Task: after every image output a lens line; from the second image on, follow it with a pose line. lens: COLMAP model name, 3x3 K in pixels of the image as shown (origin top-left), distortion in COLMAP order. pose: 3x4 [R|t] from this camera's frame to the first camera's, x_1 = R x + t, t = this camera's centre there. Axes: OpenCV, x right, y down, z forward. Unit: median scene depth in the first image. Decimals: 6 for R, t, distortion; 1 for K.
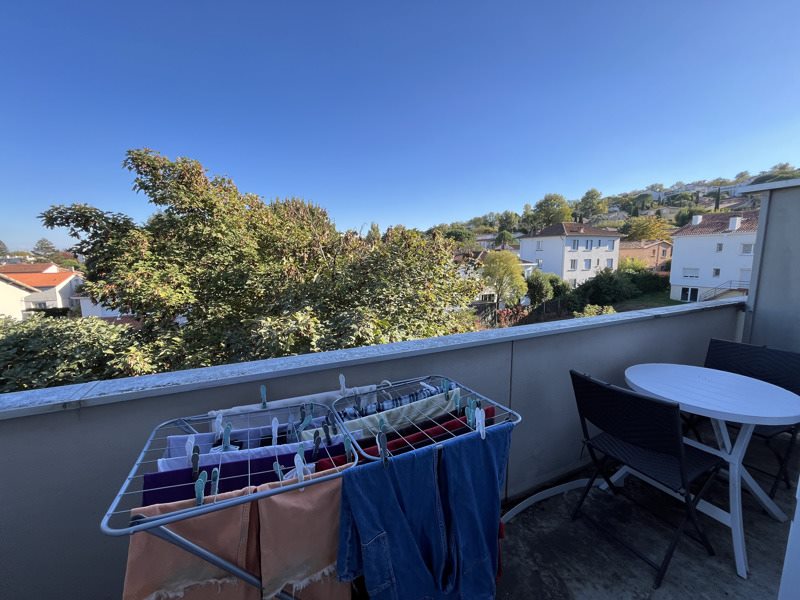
lens RADIAL K [[322.2, 0, 398.6], [0, 322.2, 299.2], [0, 0, 1]] dist [0.000104, 0.000191]
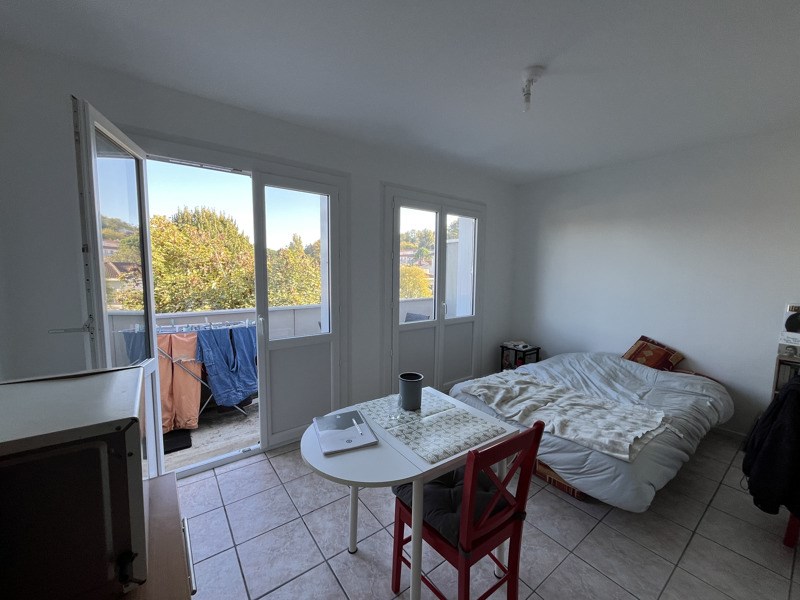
lens RADIAL K [[322.2, 0, 395.3], [0, 322.2, 300.3], [0, 0, 1]] dist [0.000104, 0.000191]
pose [[0.975967, -0.000671, 0.217915, 0.140794], [0.008975, 0.999271, -0.037116, 0.038190], [-0.217732, 0.038180, 0.975262, -0.354472]]
